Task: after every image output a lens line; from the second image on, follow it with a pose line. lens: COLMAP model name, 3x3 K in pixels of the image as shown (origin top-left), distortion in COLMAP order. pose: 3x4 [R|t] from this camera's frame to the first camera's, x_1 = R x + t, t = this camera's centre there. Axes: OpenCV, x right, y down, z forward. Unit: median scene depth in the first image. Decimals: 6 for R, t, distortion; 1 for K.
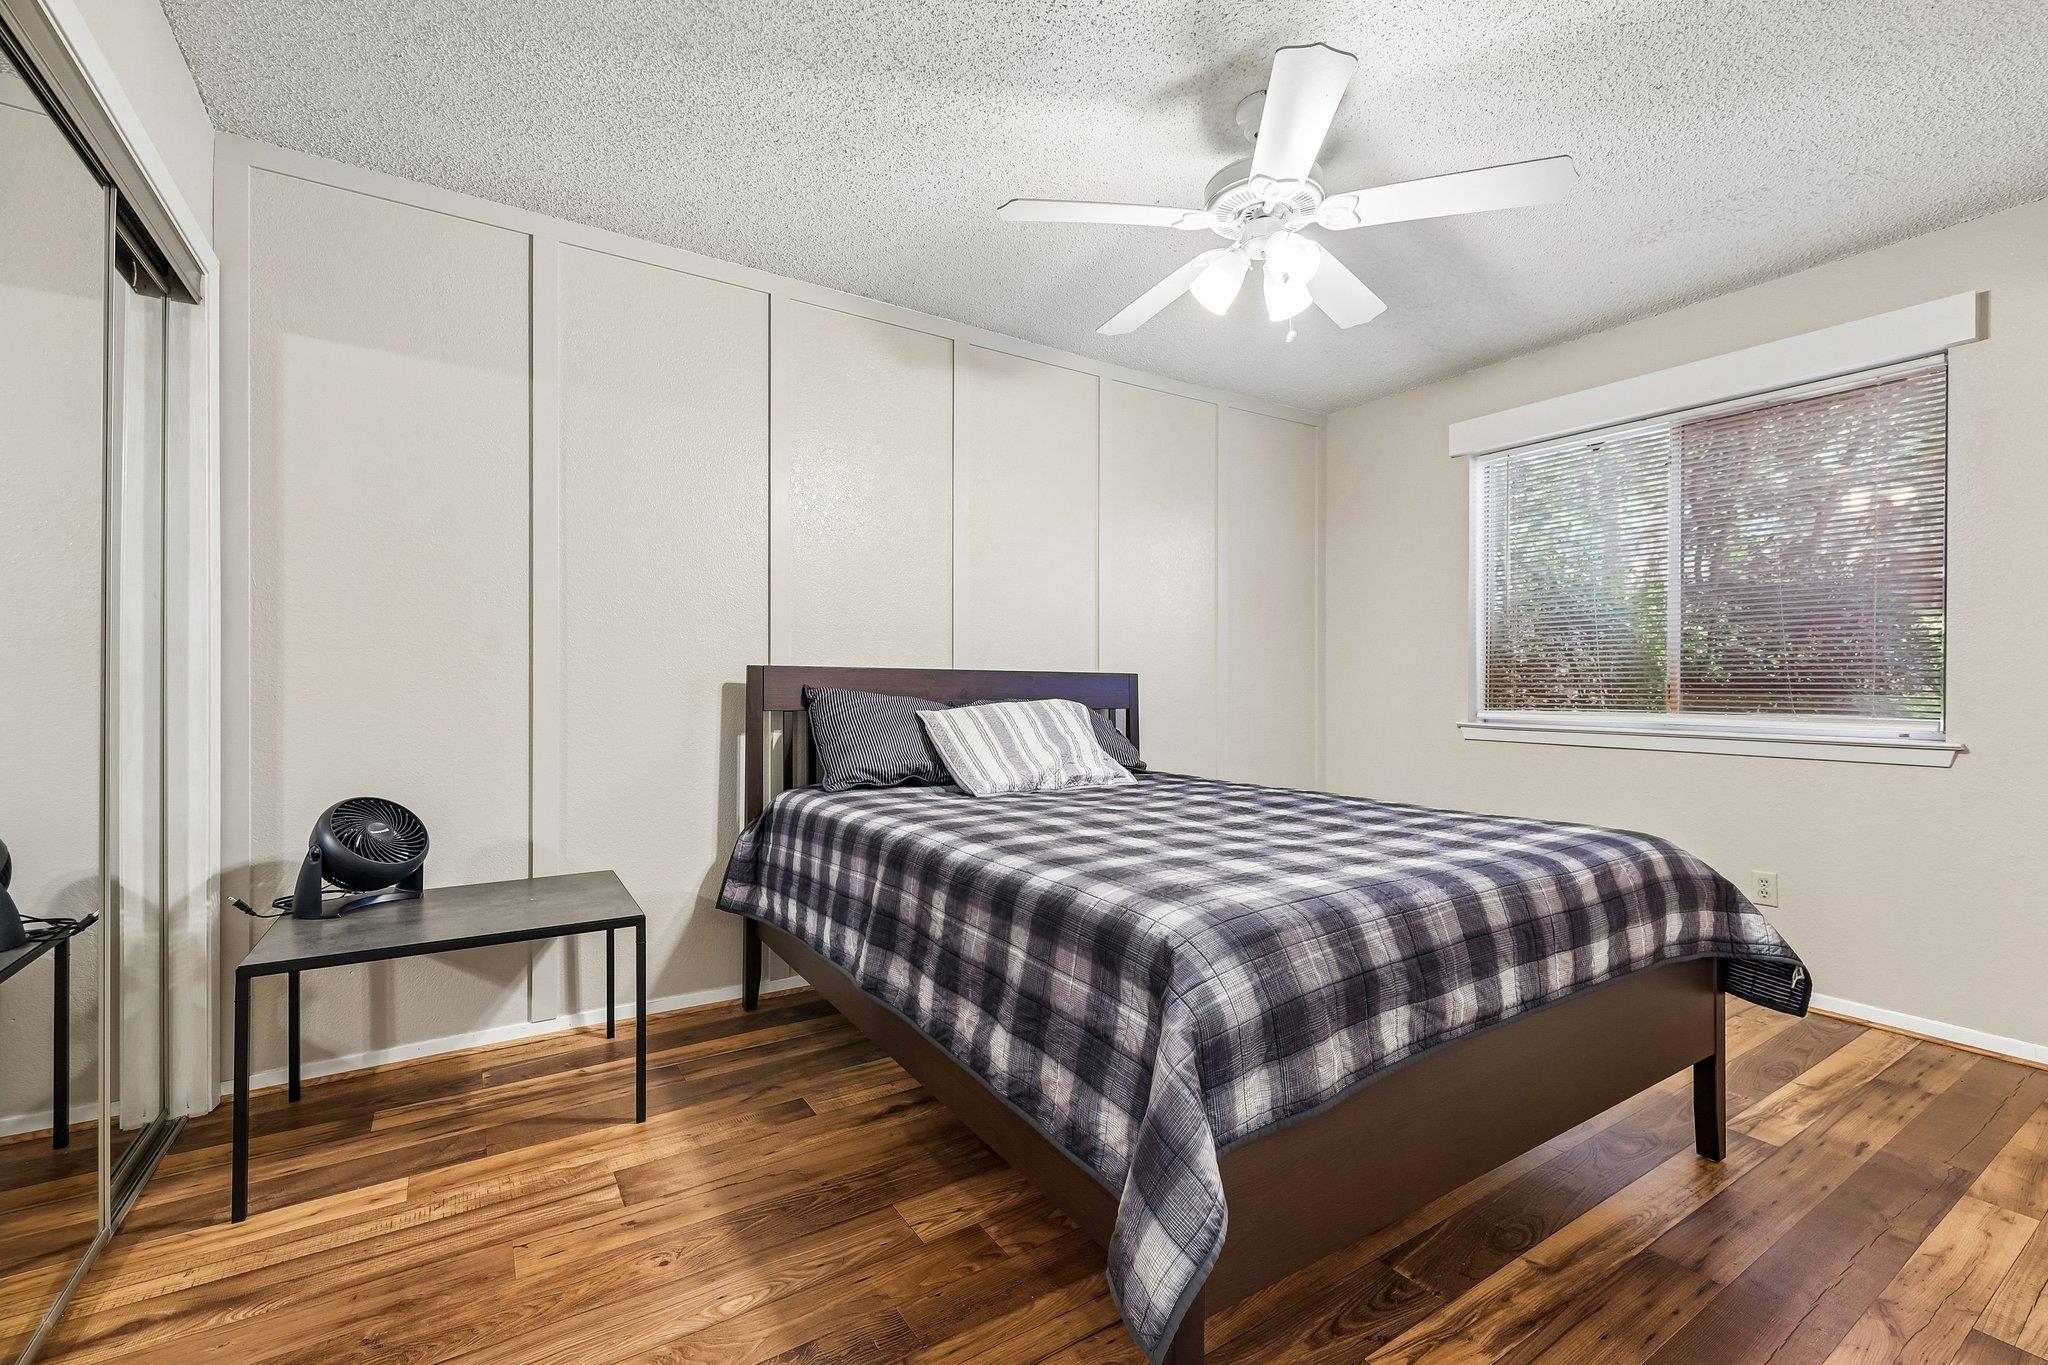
lens RADIAL K [[875.6, 0, 1027.3], [0, 875.6, 680.1], [0, 0, 1]] dist [-0.002818, 0.001143]
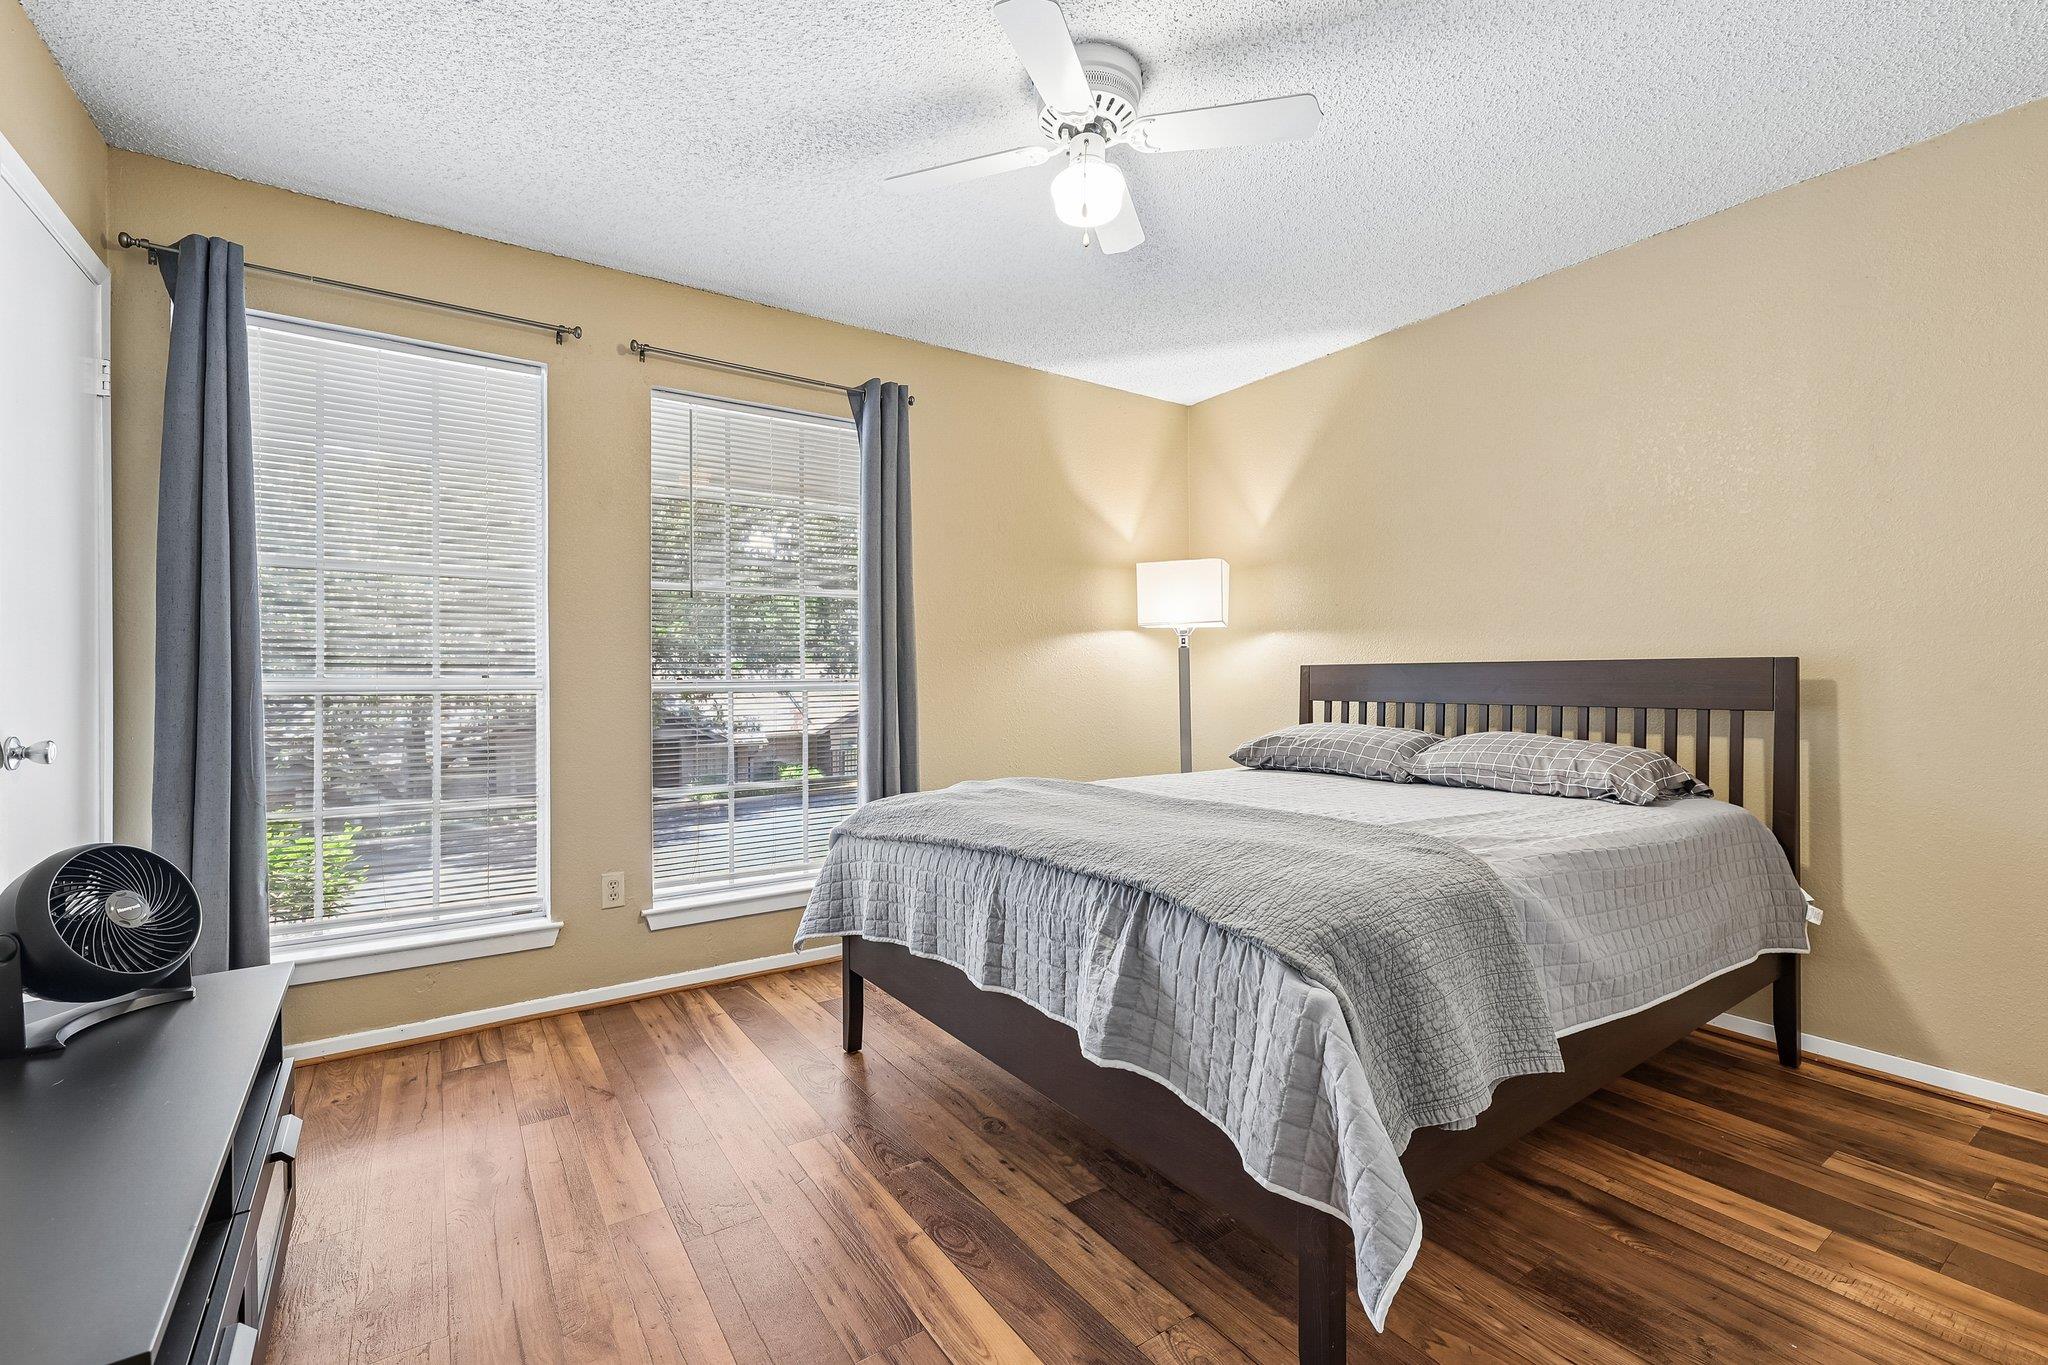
lens RADIAL K [[875.6, 0, 1031.5], [0, 875.6, 677.5], [0, 0, 1]] dist [-0.002818, 0.001143]
pose [[0.023025, -0.004282, -0.999726, 0.179565], [0.008324, 0.999957, -0.004092, -0.000352], [0.999700, -0.008227, 0.023059, 0.179504]]
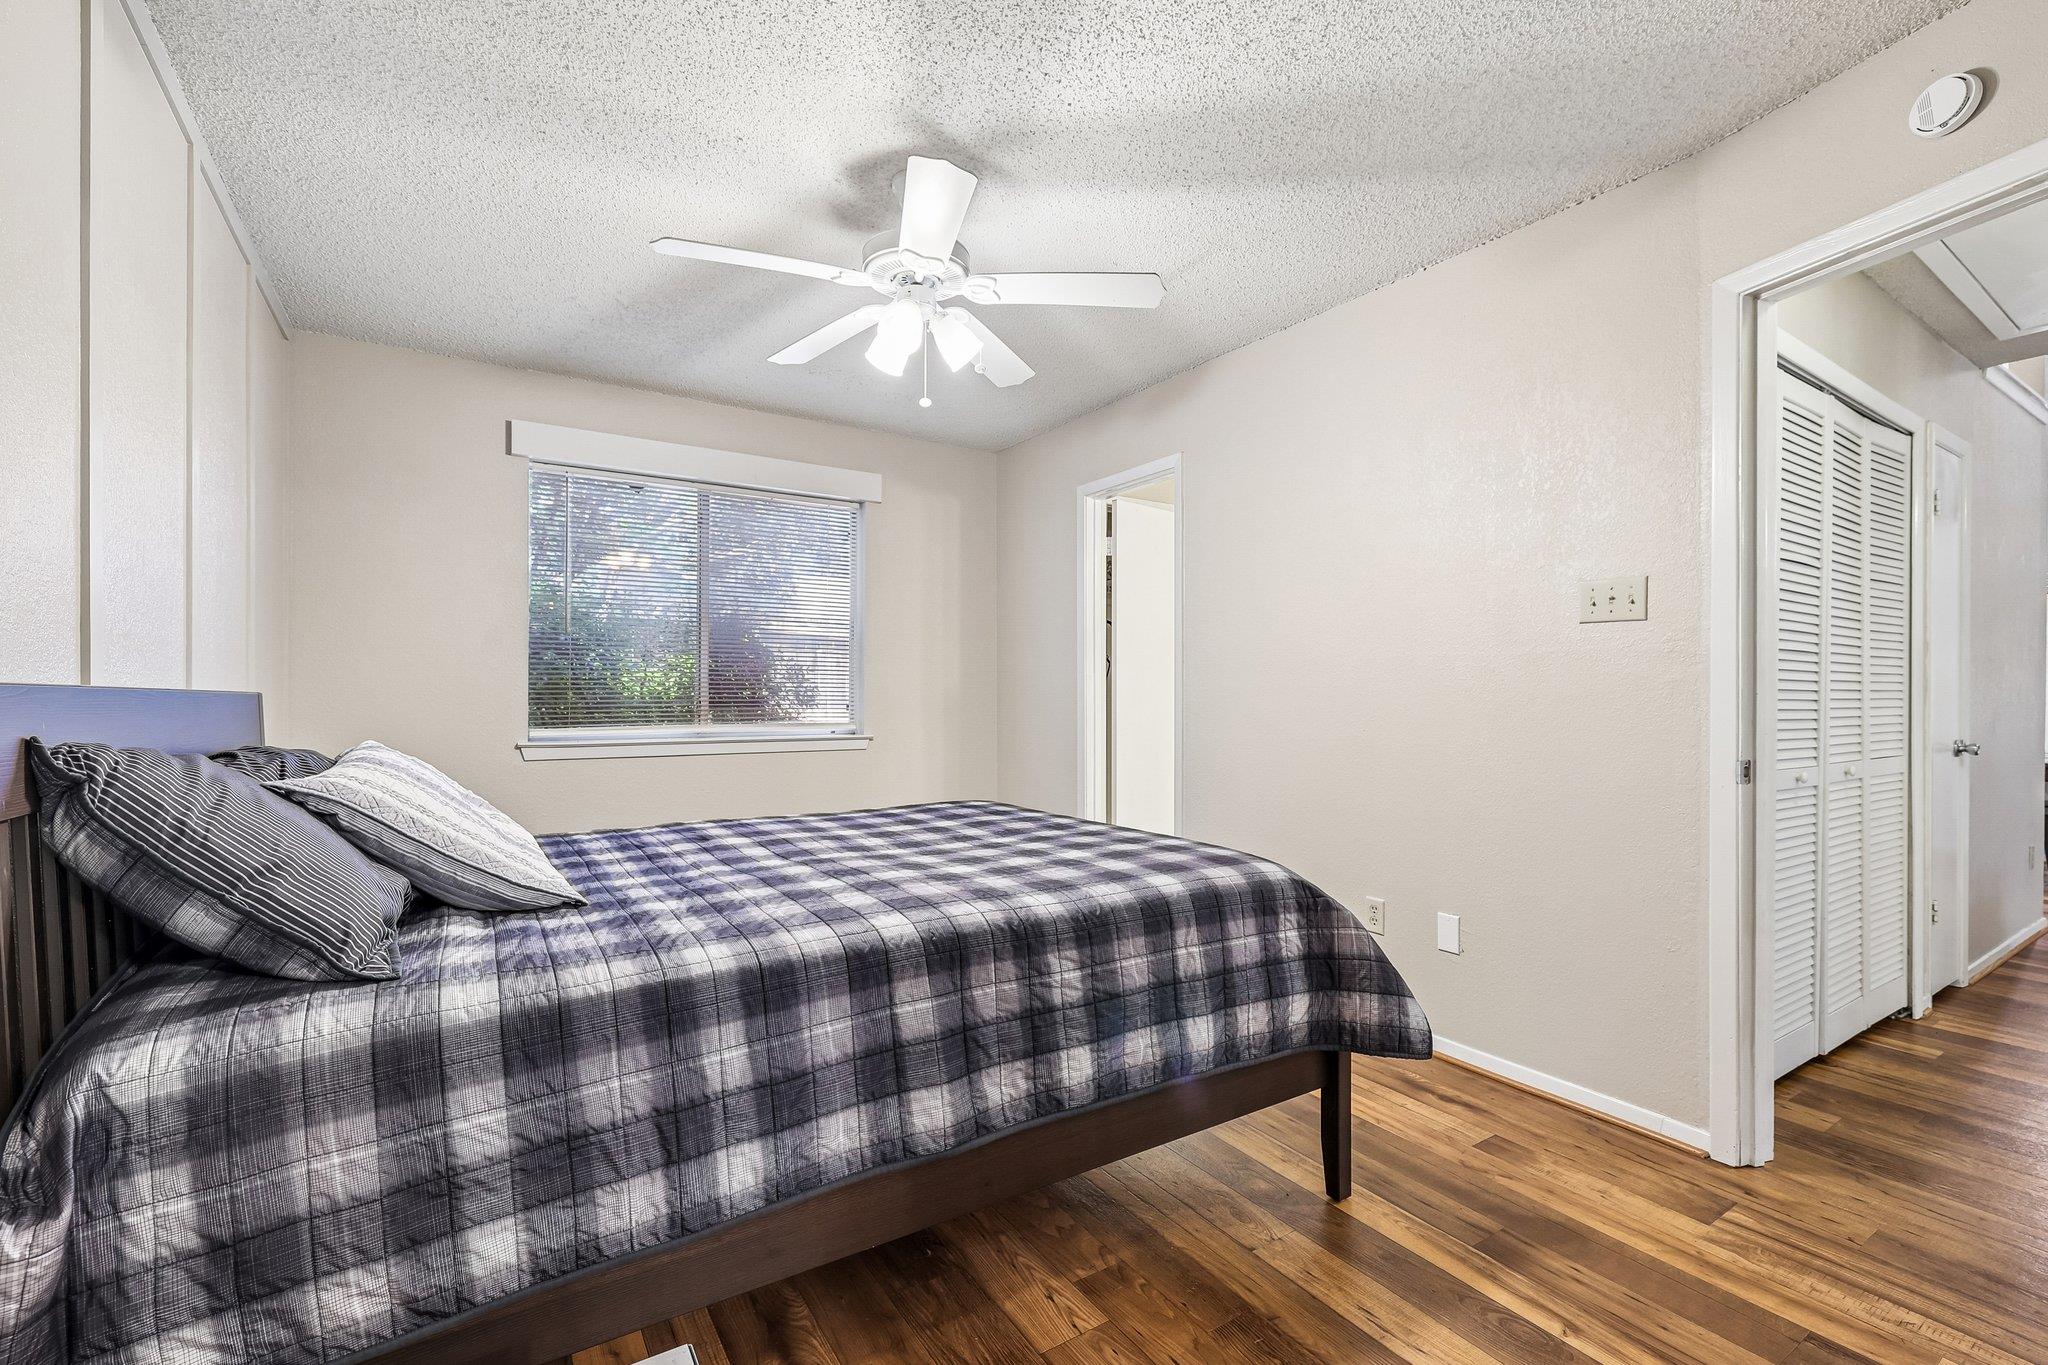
lens RADIAL K [[875.6, 0, 1028.0], [0, 875.6, 688.9], [0, 0, 1]] dist [-0.002818, 0.001143]
pose [[0.012811, -0.002572, 0.999915, -1.580439], [0.003465, 0.999991, 0.002527, -0.043979], [-0.999912, 0.003432, 0.012820, 1.893393]]
